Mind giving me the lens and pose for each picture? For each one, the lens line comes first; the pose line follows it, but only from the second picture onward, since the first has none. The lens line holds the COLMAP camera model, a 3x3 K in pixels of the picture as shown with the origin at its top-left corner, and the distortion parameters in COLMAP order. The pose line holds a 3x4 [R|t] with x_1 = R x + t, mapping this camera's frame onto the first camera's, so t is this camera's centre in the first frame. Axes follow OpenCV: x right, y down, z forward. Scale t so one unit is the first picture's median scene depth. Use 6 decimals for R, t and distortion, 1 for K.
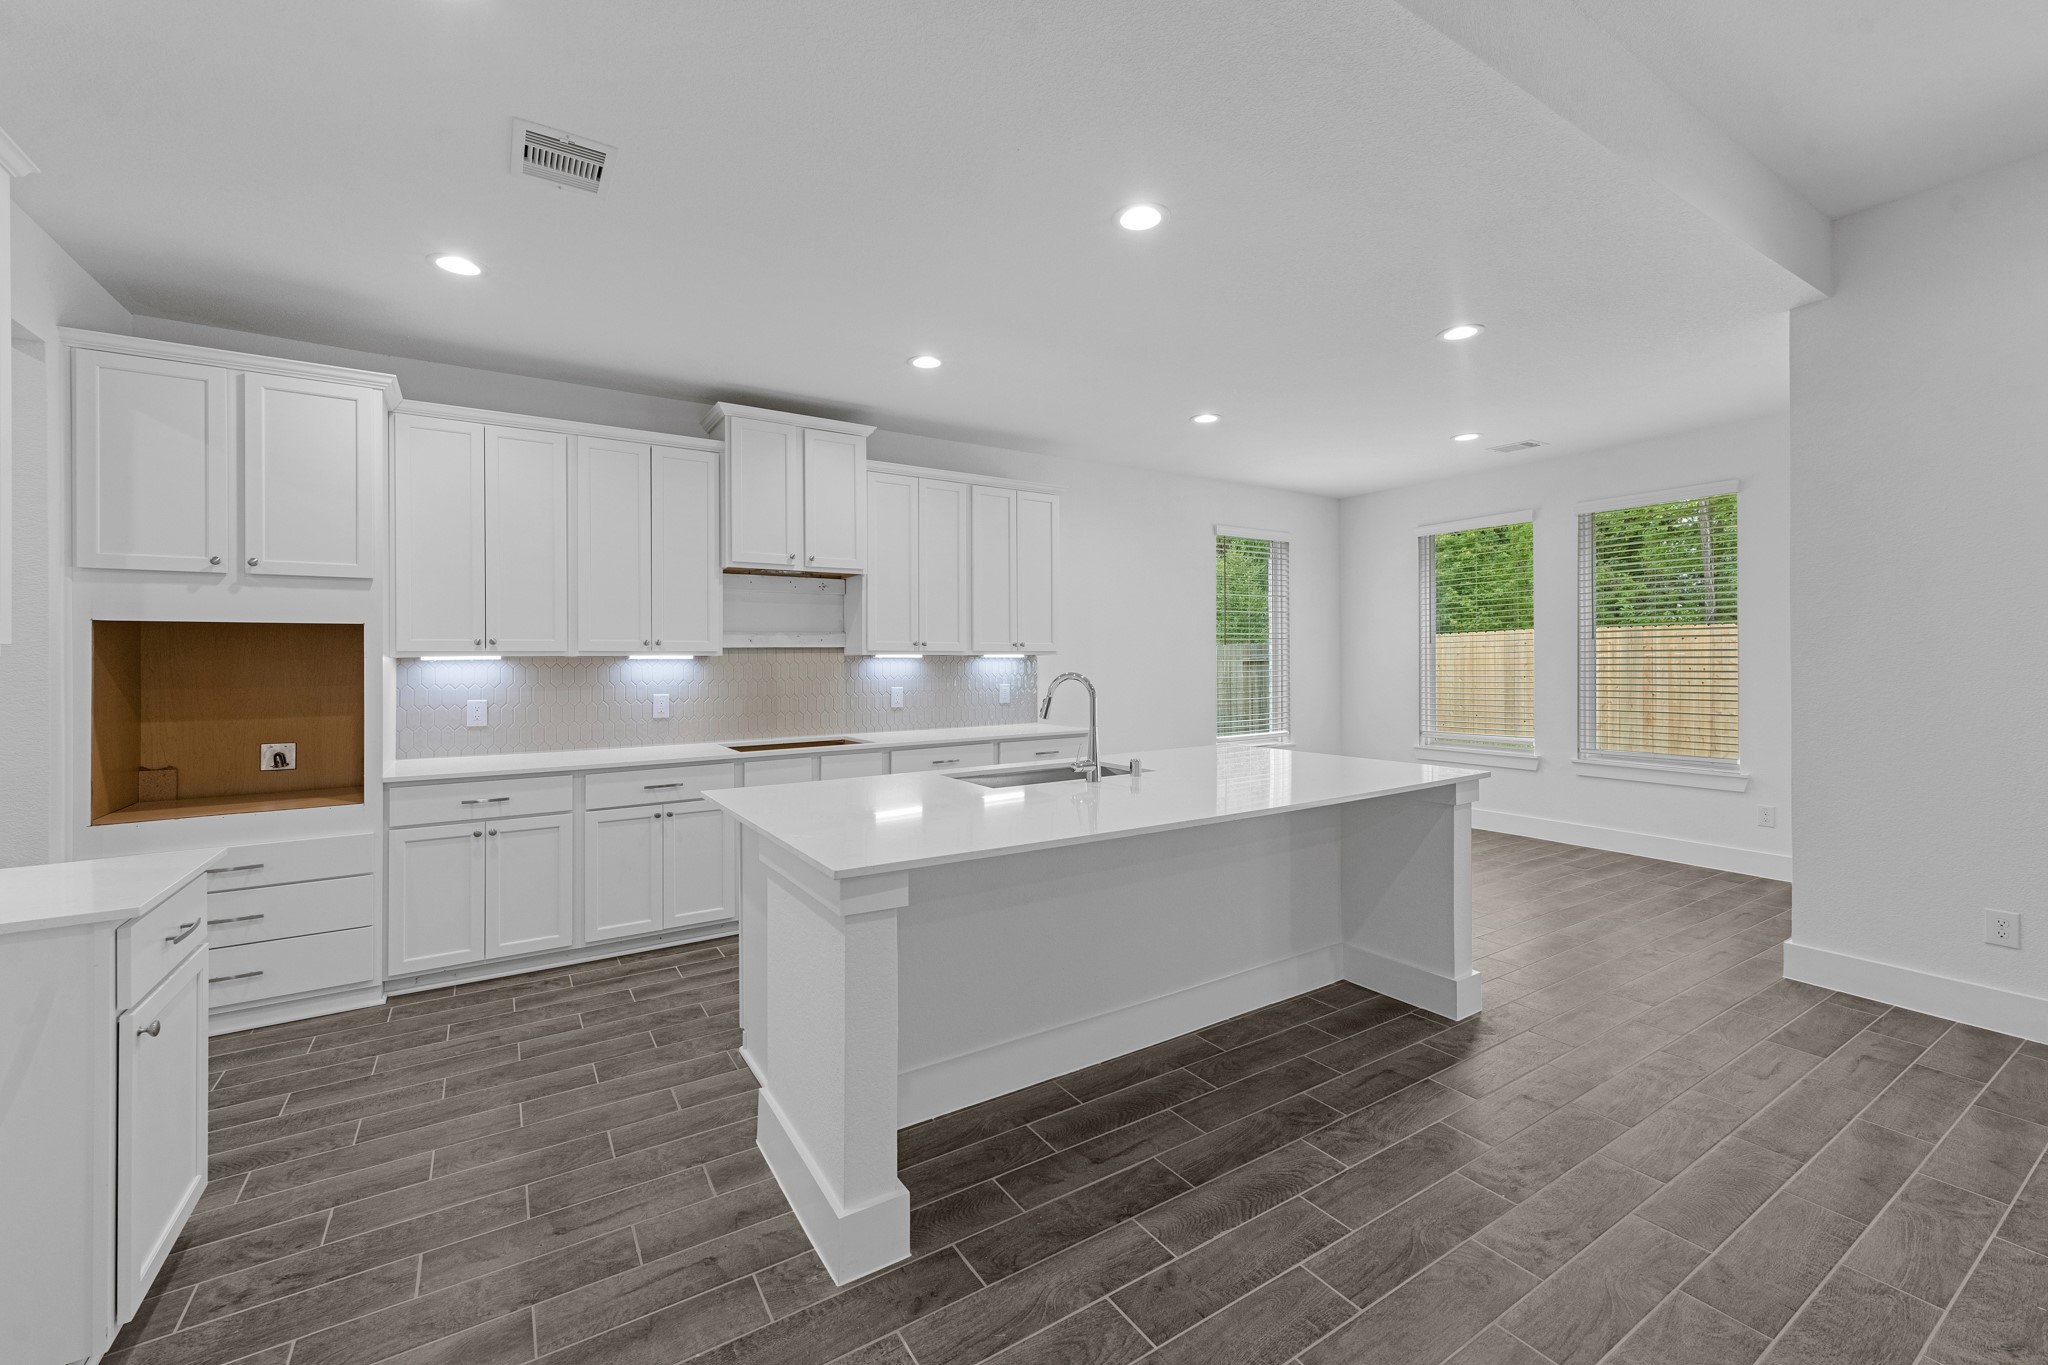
lens RADIAL K [[829.7, 0, 1023.7], [0, 829.7, 659.7], [0, 0, 1]] dist [0.008759, -0.000445]
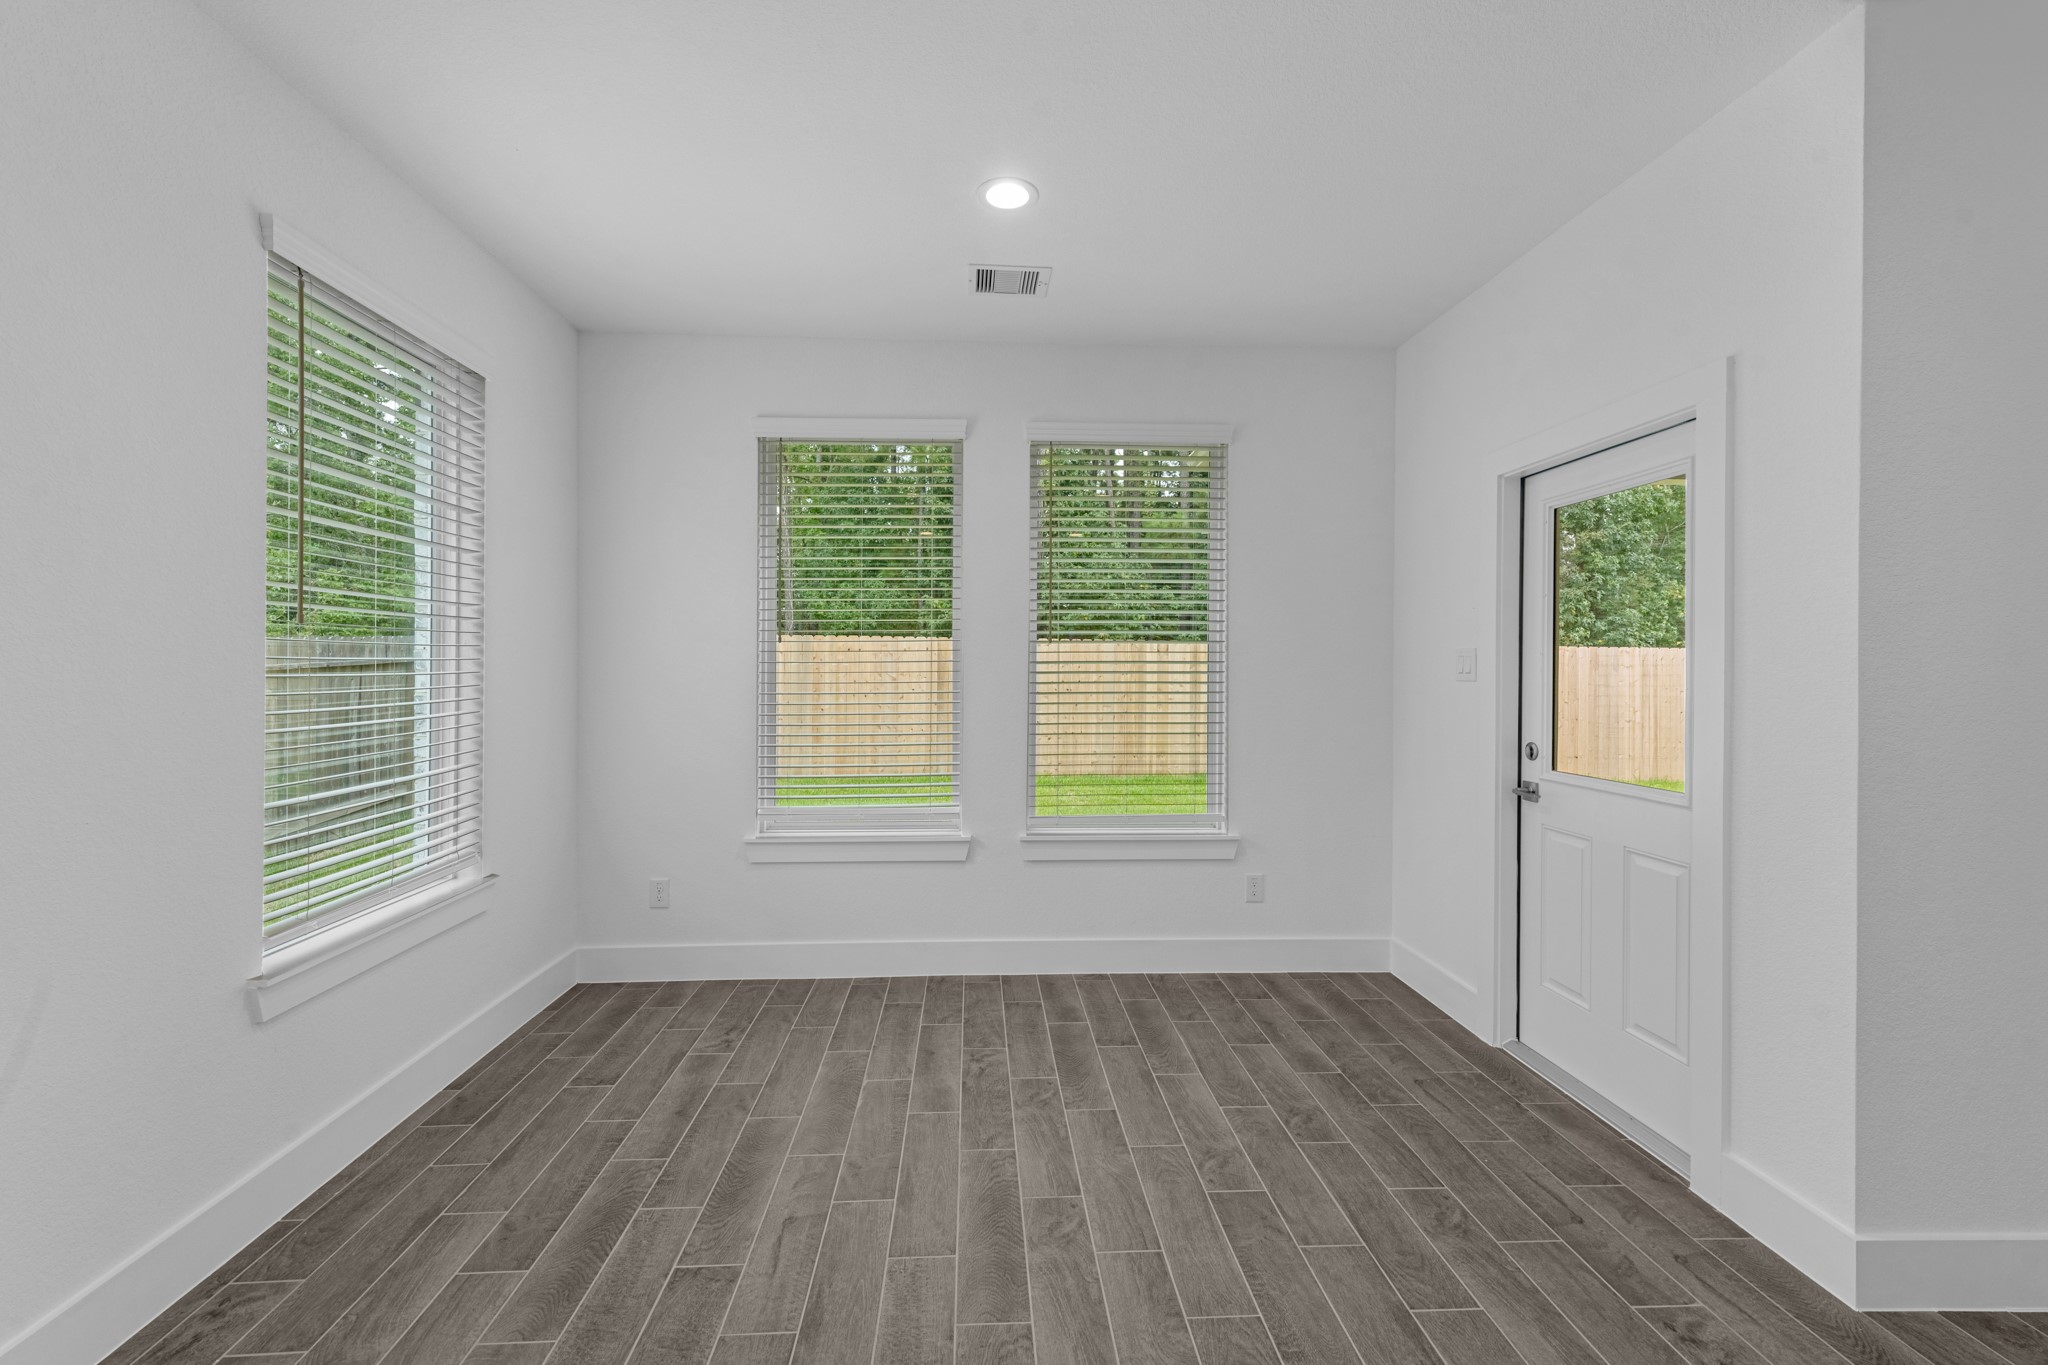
lens RADIAL K [[829.7, 0, 1007.1], [0, 829.7, 675.4], [0, 0, 1]] dist [0.008759, -0.000445]
pose [[0.507661, -0.000273, 0.861557, 0.211681], [-0.005388, 0.999979, 0.003492, -0.003134], [-0.861540, -0.006415, 0.507649, 1.207110]]
